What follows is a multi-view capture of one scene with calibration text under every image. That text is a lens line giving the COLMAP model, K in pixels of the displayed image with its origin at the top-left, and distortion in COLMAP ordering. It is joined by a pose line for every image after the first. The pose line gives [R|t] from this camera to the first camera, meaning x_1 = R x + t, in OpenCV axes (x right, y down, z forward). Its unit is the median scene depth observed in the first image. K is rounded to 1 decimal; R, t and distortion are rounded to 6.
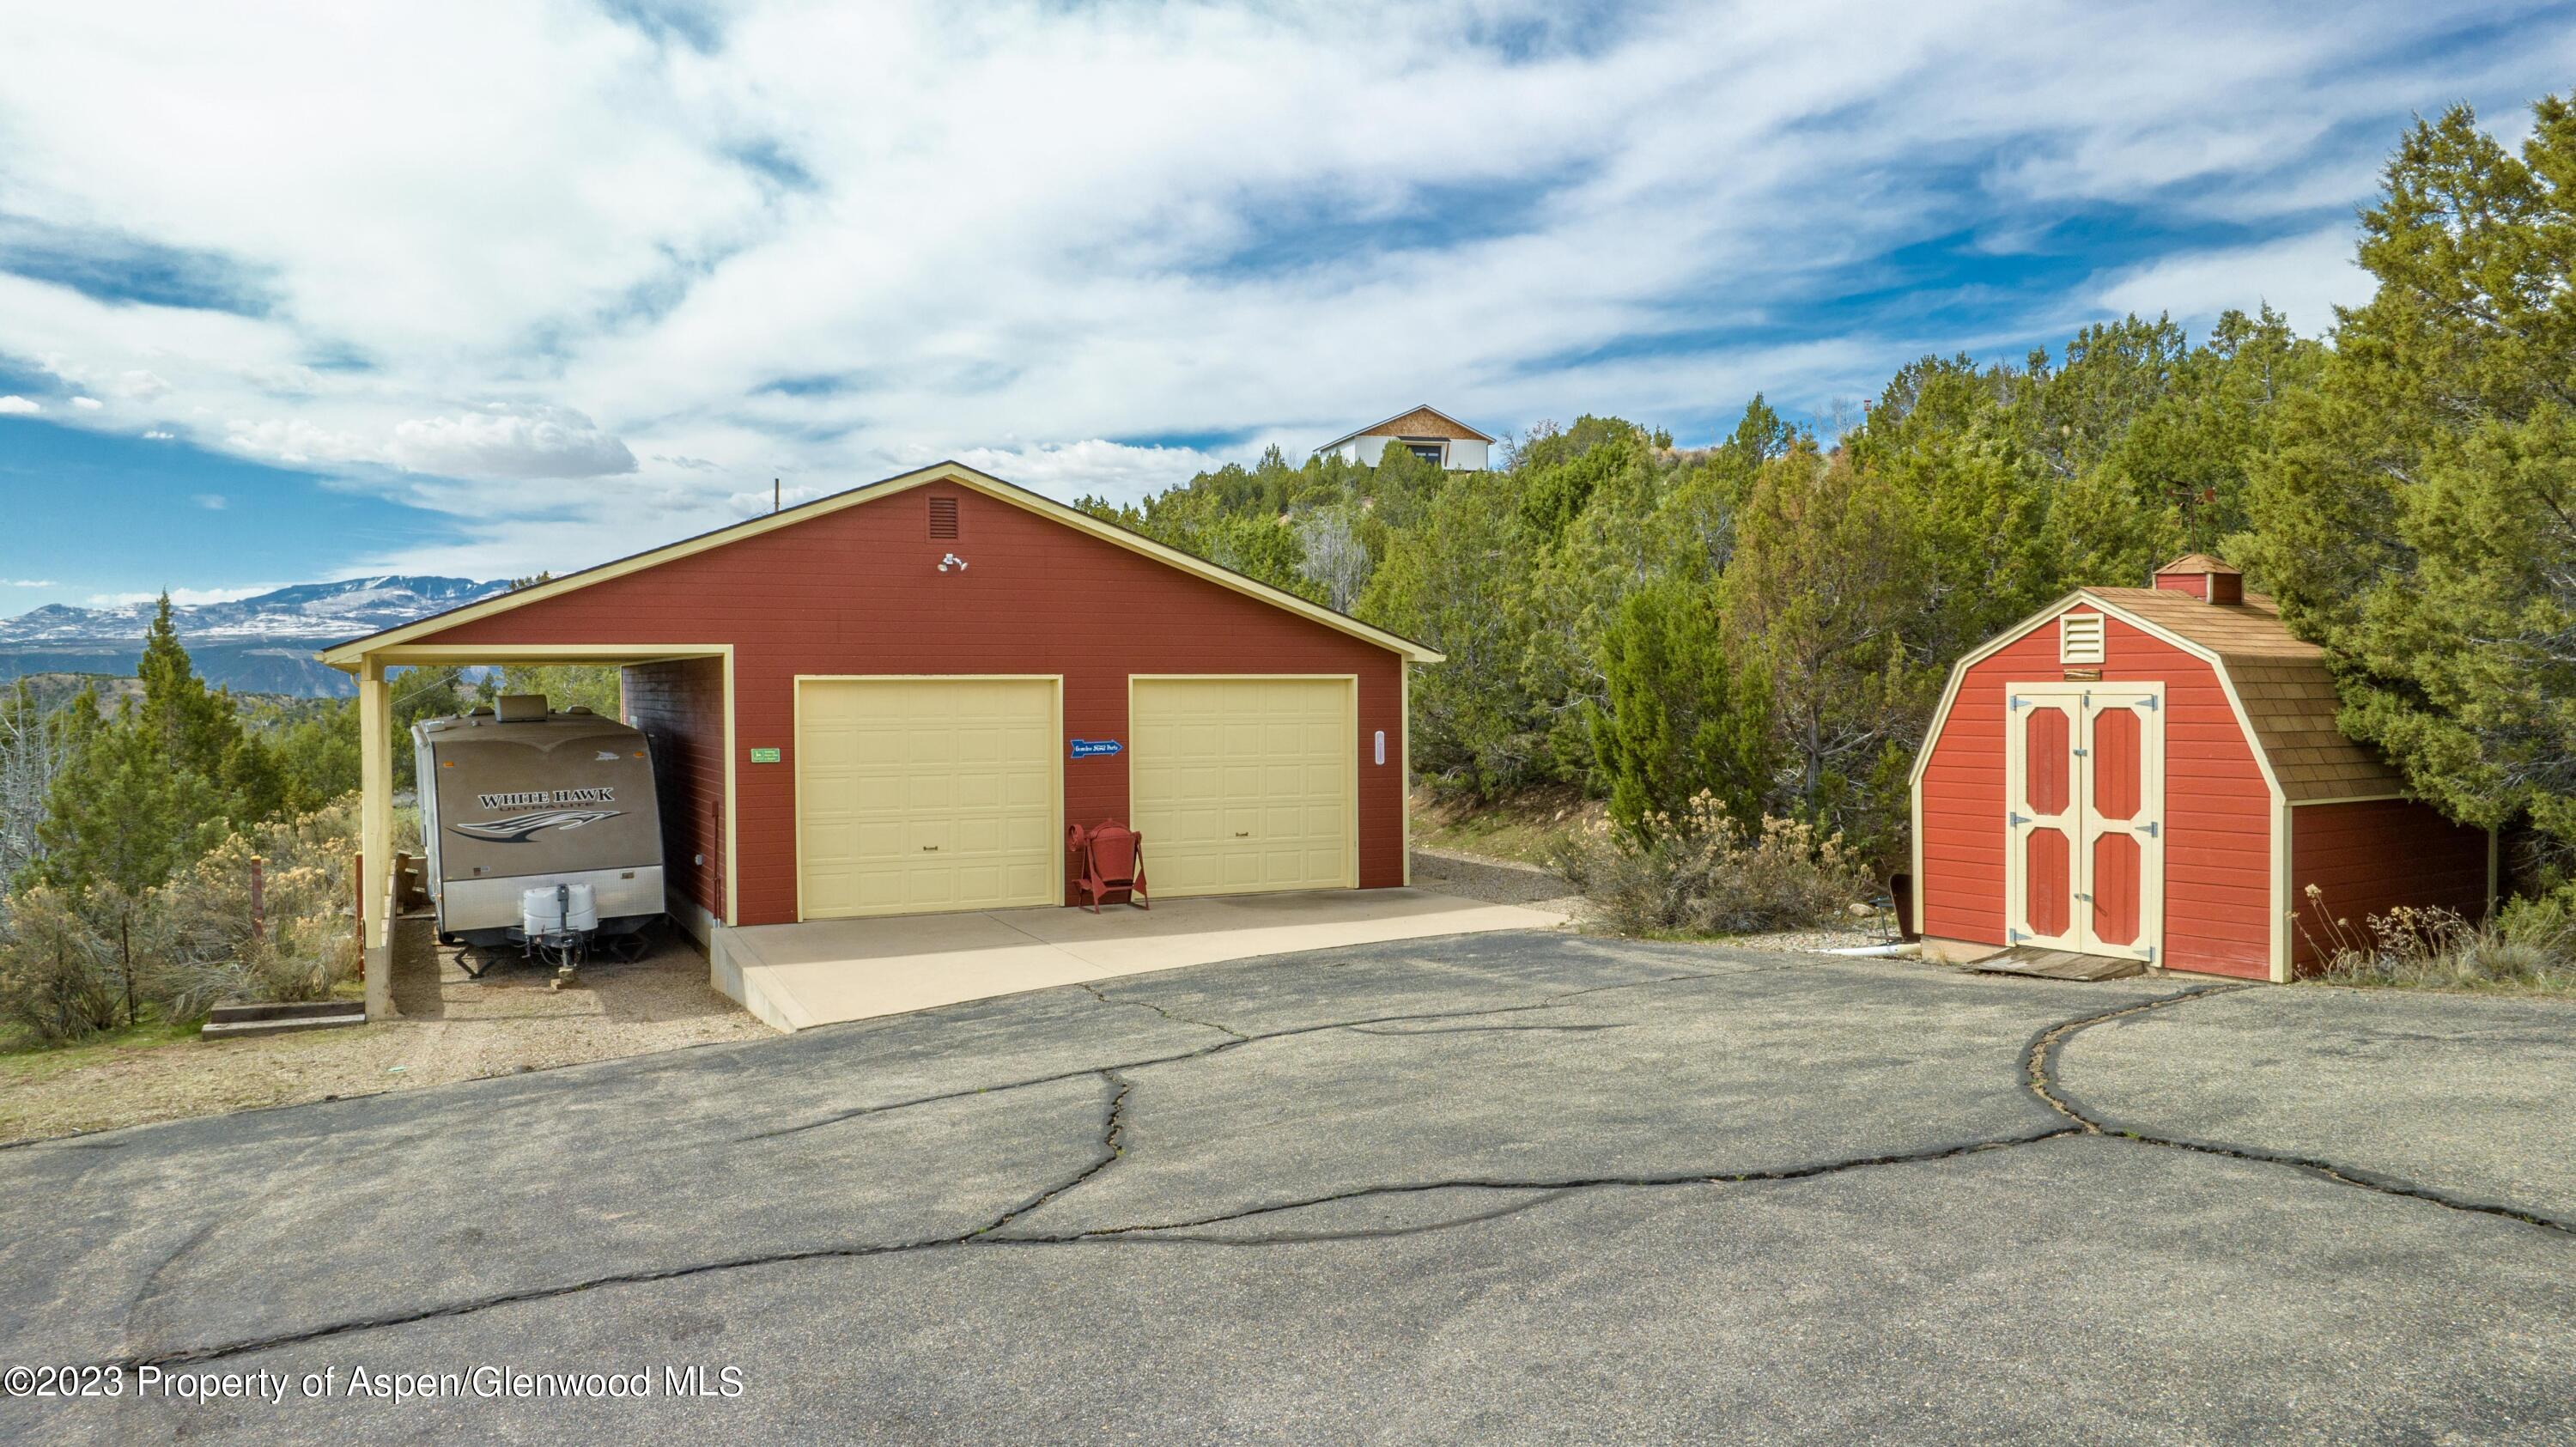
lens RADIAL K [[1804.6, 0, 1299.3], [0, 1804.6, 726.3], [0, 0, 1]] dist [-0.030292, 0.031945]
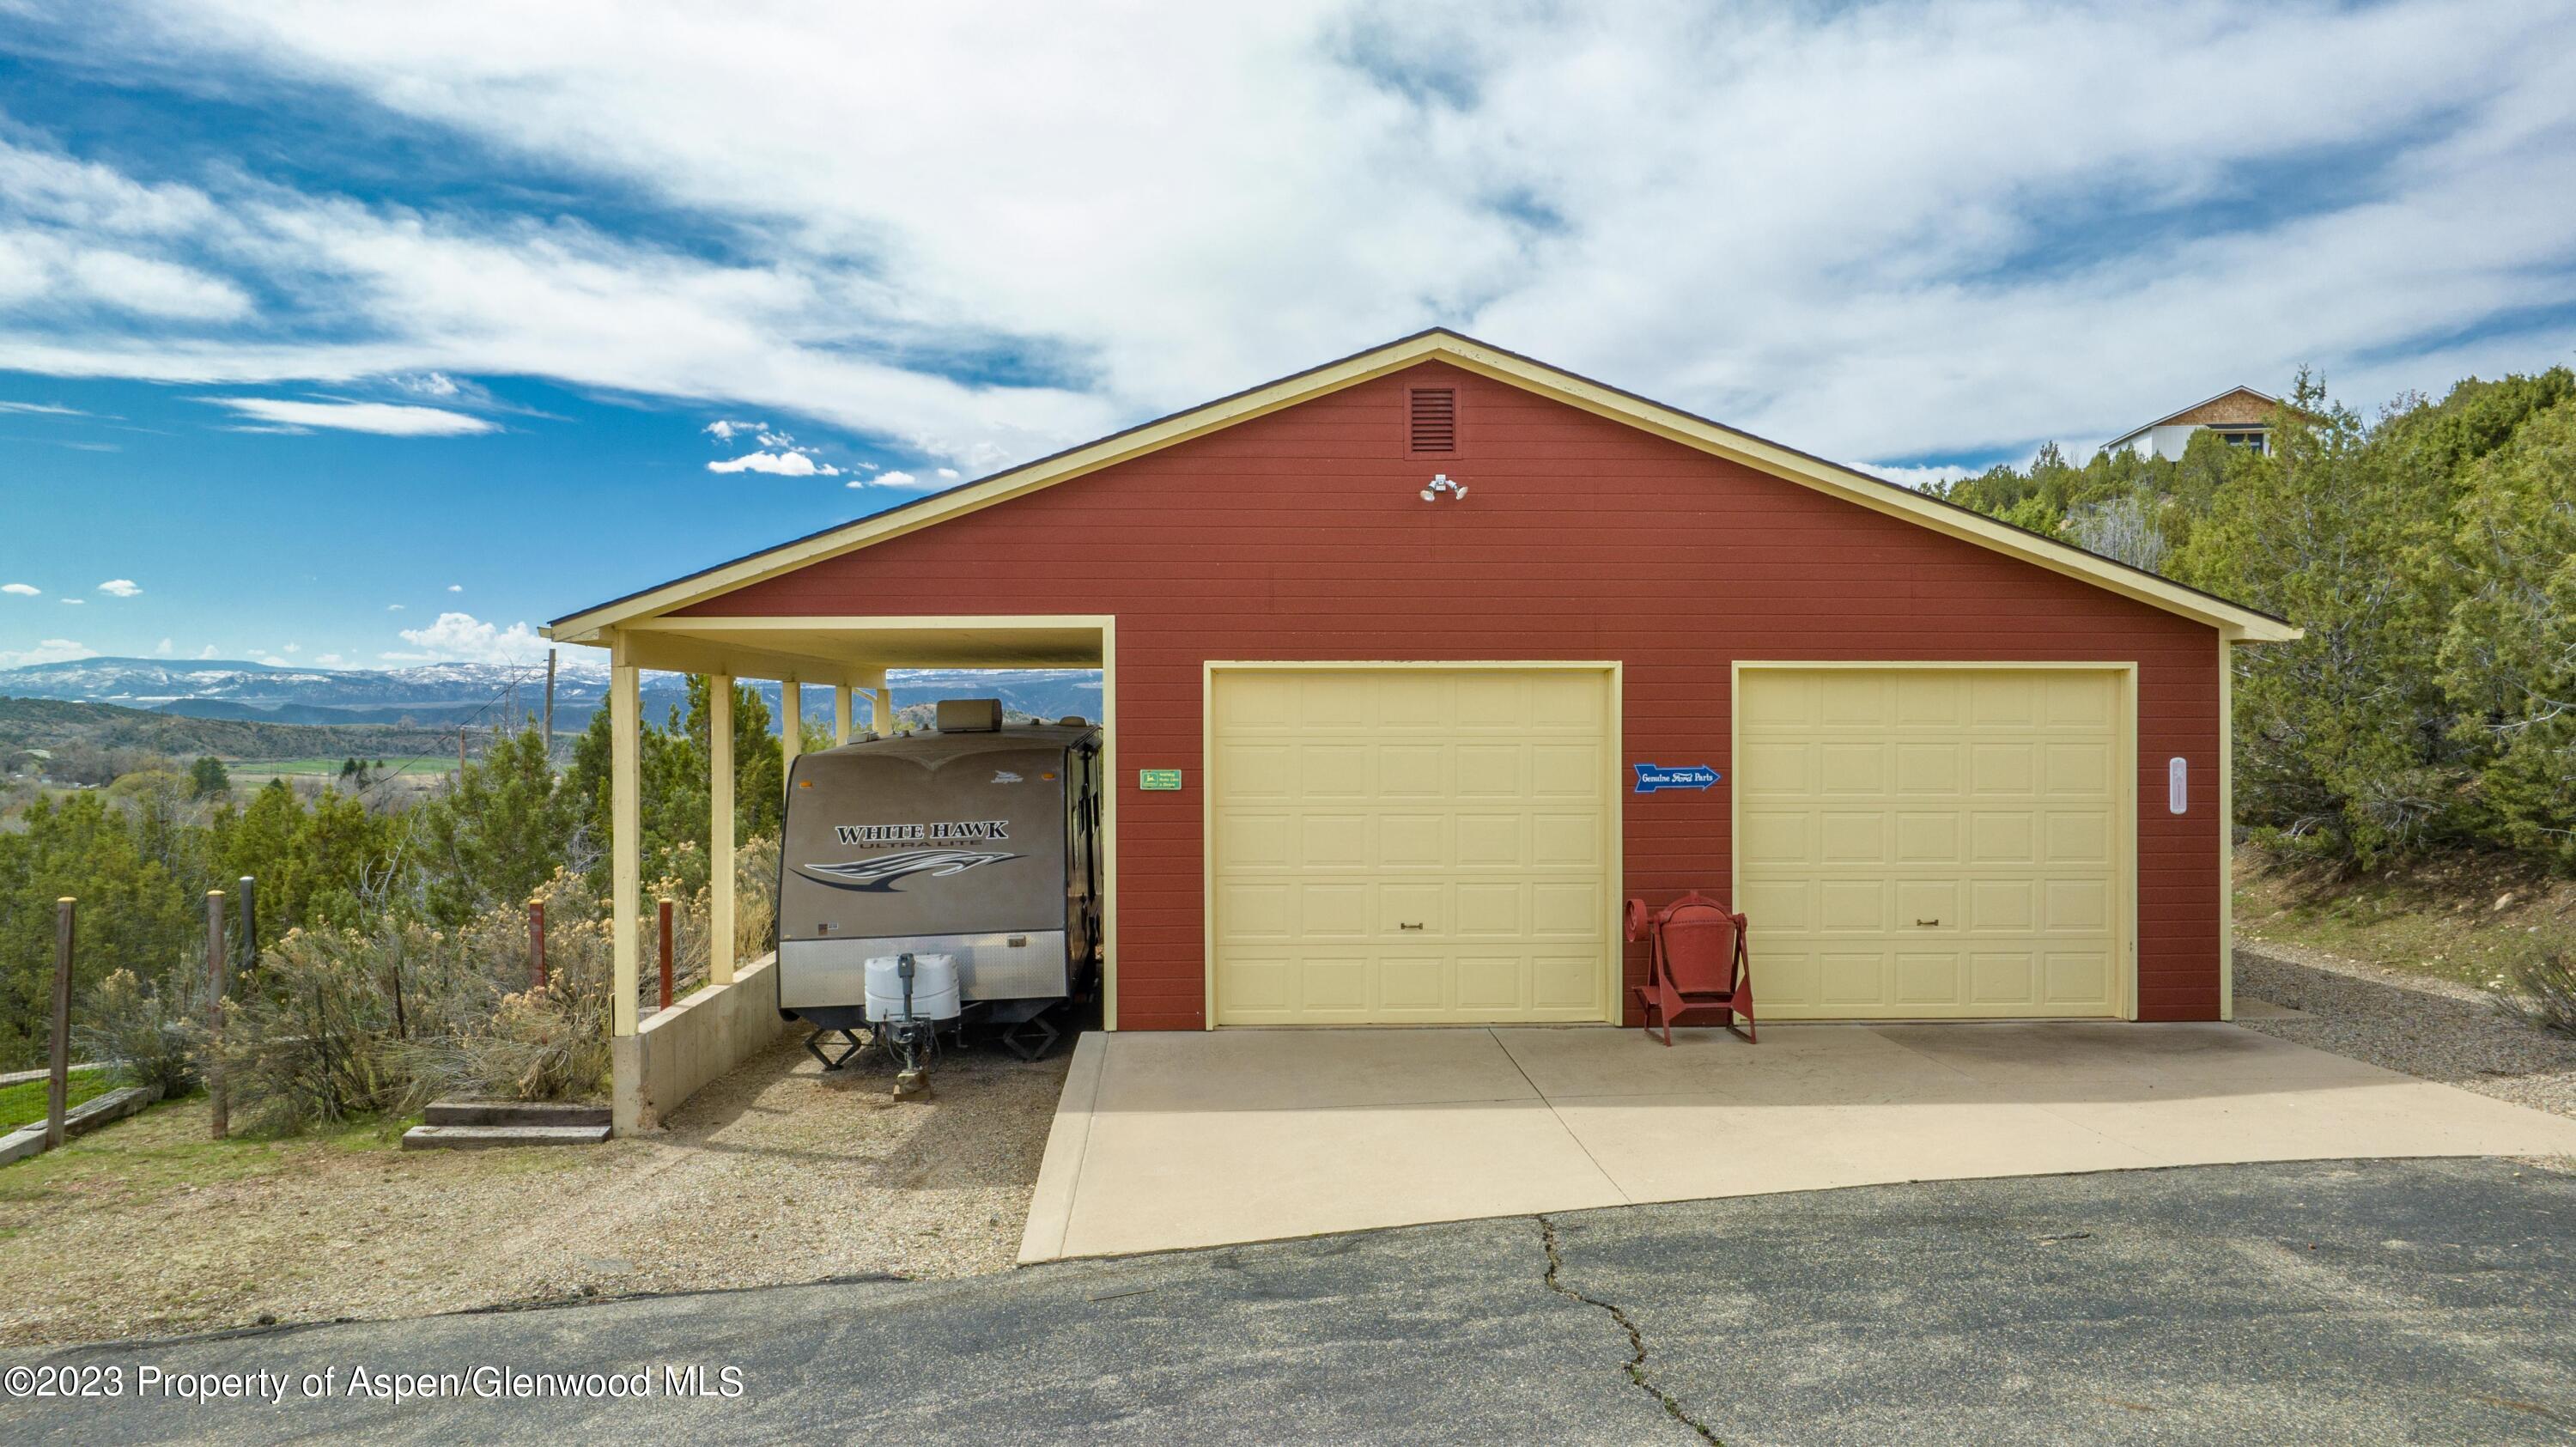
lens RADIAL K [[1804.6, 0, 1278.5], [0, 1804.6, 709.2], [0, 0, 1]] dist [-0.030292, 0.031945]
pose [[0.911958, 0.001060, -0.410281, 0.019038], [-0.012388, 0.999612, -0.024953, 0.005725], [0.410096, 0.027838, 0.911618, 0.373559]]
